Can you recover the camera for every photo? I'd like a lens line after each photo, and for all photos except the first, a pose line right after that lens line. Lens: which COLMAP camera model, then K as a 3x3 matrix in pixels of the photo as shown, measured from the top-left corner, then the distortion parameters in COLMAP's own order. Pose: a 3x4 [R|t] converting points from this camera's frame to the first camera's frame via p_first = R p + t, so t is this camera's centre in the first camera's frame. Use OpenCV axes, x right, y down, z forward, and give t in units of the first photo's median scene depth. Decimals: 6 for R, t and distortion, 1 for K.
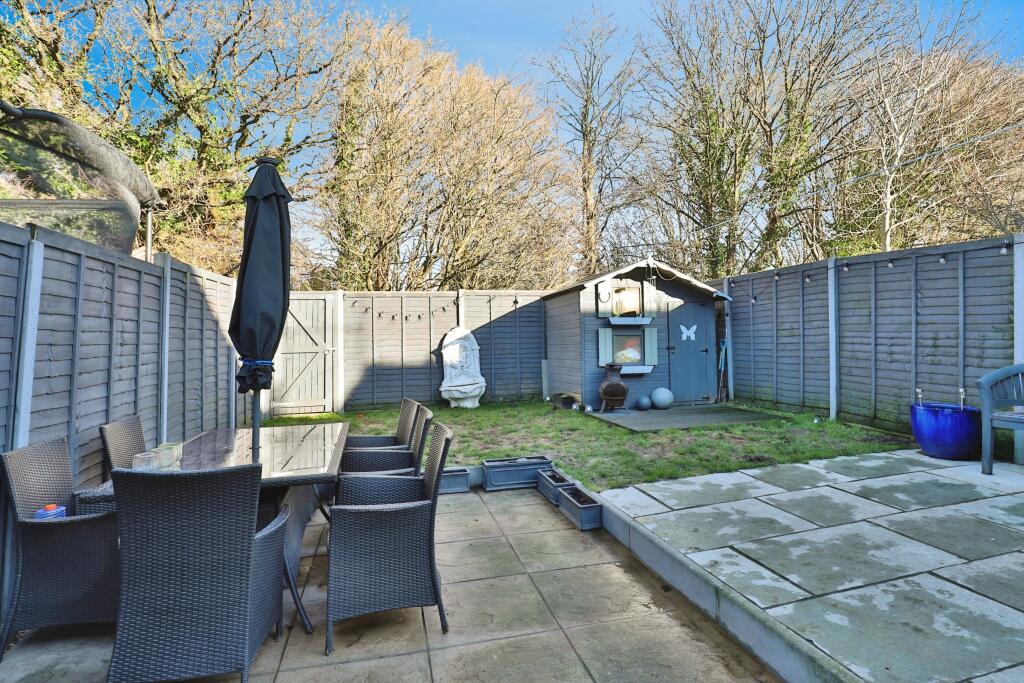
lens RADIAL K [[517.5, 0, 513.9], [0, 517.5, 306.7], [0, 0, 1]] dist [-0.035836, -0.000151]
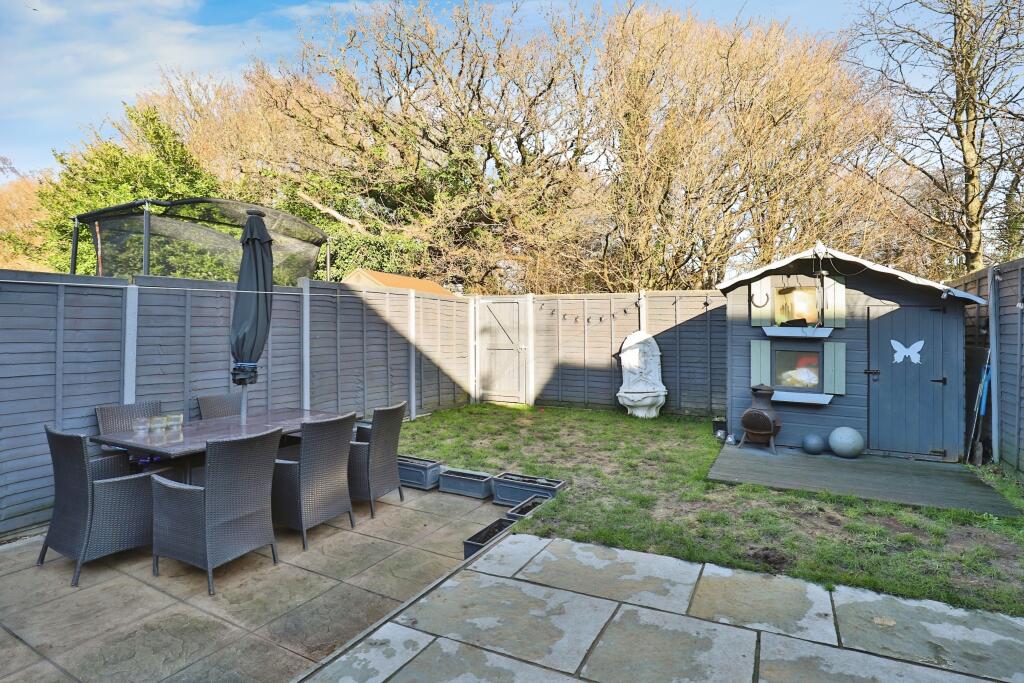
lens RADIAL K [[508.7, 0, 527.8], [0, 508.7, 326.0], [0, 0, 1]] dist [-0.028060, 0.001449]
pose [[0.765033, 0.025244, -0.643496, 0.398239], [0.010537, 0.998607, 0.051702, -0.022745], [0.643905, -0.046334, 0.763701, 0.196814]]
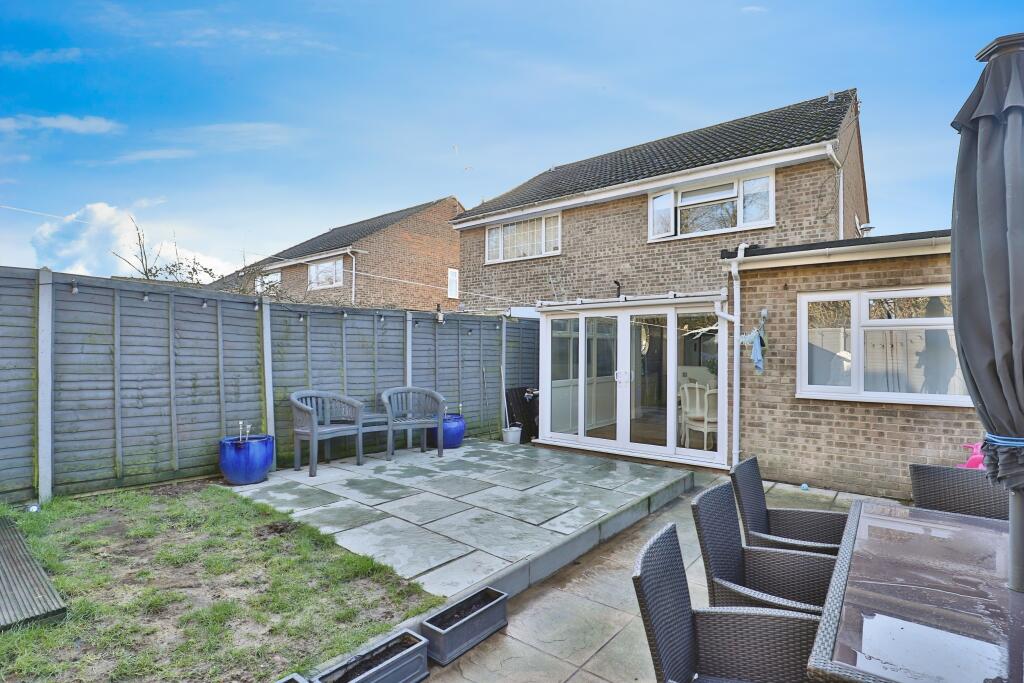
lens RADIAL K [[507.3, 0, 513.7], [0, 507.3, 354.7], [0, 0, 1]] dist [-0.034206, 0.000225]
pose [[-0.605289, 0.018379, 0.795793, -0.250415], [-0.031575, 0.998392, -0.047074, 0.027337], [-0.795379, -0.053621, -0.603736, 0.739847]]
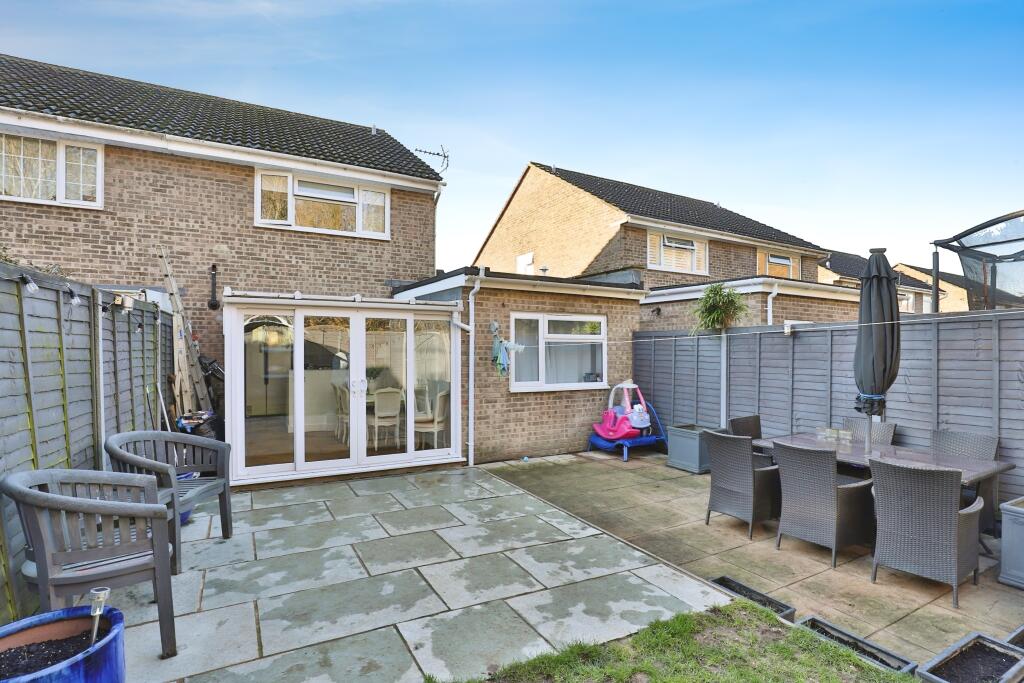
lens RADIAL K [[507.3, 0, 513.7], [0, 507.3, 354.7], [0, 0, 1]] dist [-0.034206, 0.000225]
pose [[-0.962633, 0.024708, -0.269678, 0.365842], [0.035148, 0.998805, -0.033951, 0.003012], [0.268517, -0.042161, -0.962352, 0.893795]]
